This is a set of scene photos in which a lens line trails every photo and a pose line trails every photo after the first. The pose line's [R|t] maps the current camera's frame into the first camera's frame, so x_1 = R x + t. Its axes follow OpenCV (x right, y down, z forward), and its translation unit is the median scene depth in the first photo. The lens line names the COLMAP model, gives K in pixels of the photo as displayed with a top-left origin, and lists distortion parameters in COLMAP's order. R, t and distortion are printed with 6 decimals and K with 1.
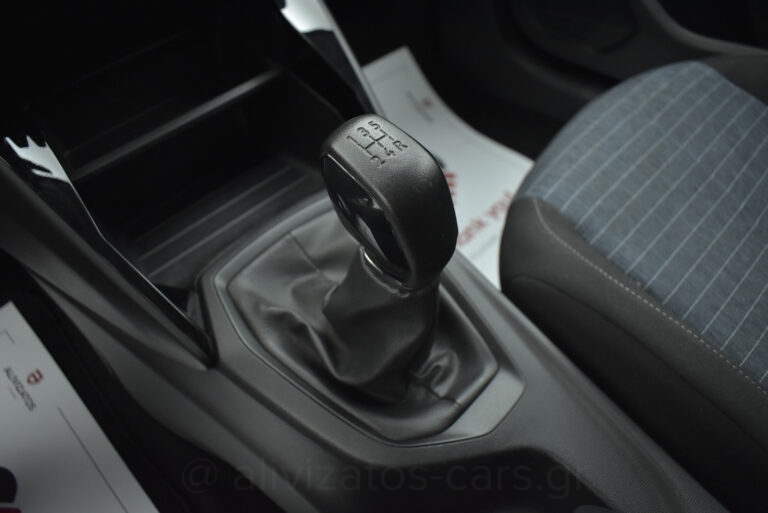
lens RADIAL K [[594.5, 0, 382.7], [0, 594.5, 259.7], [0, 0, 1]] dist [-0.078672, -0.005311]
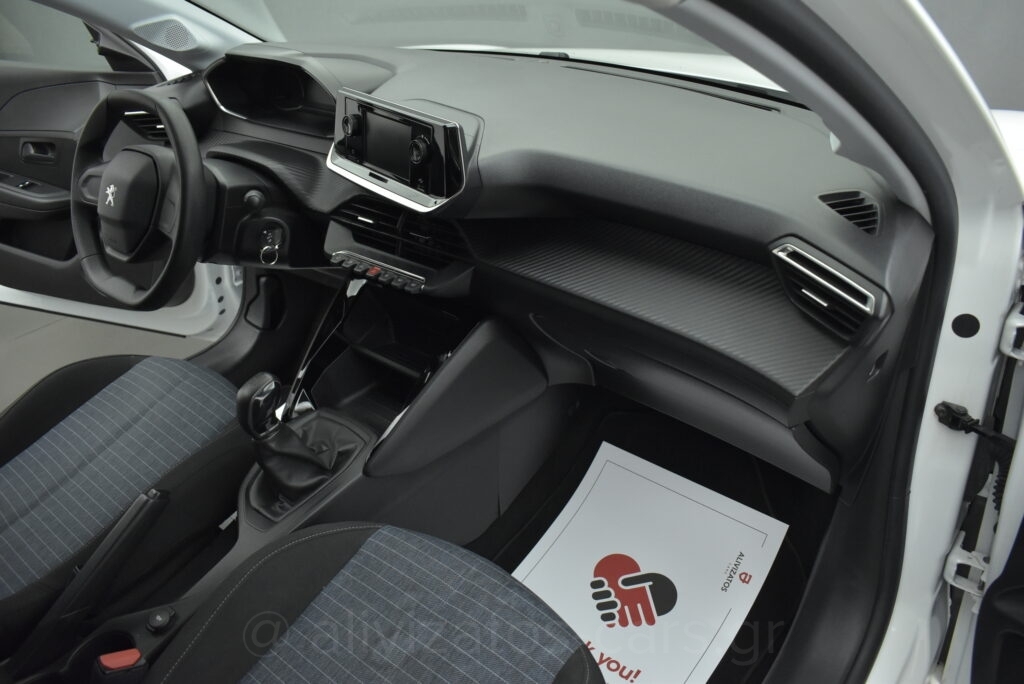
lens RADIAL K [[792.7, 0, 510.3], [0, 792.7, 346.3], [0, 0, 1]] dist [-0.078672, -0.005311]
pose [[0.085314, 0.542274, -0.835859, 1.836031], [-0.699403, 0.630083, 0.337389, -1.398740], [0.709618, 0.555818, 0.433023, 0.058525]]
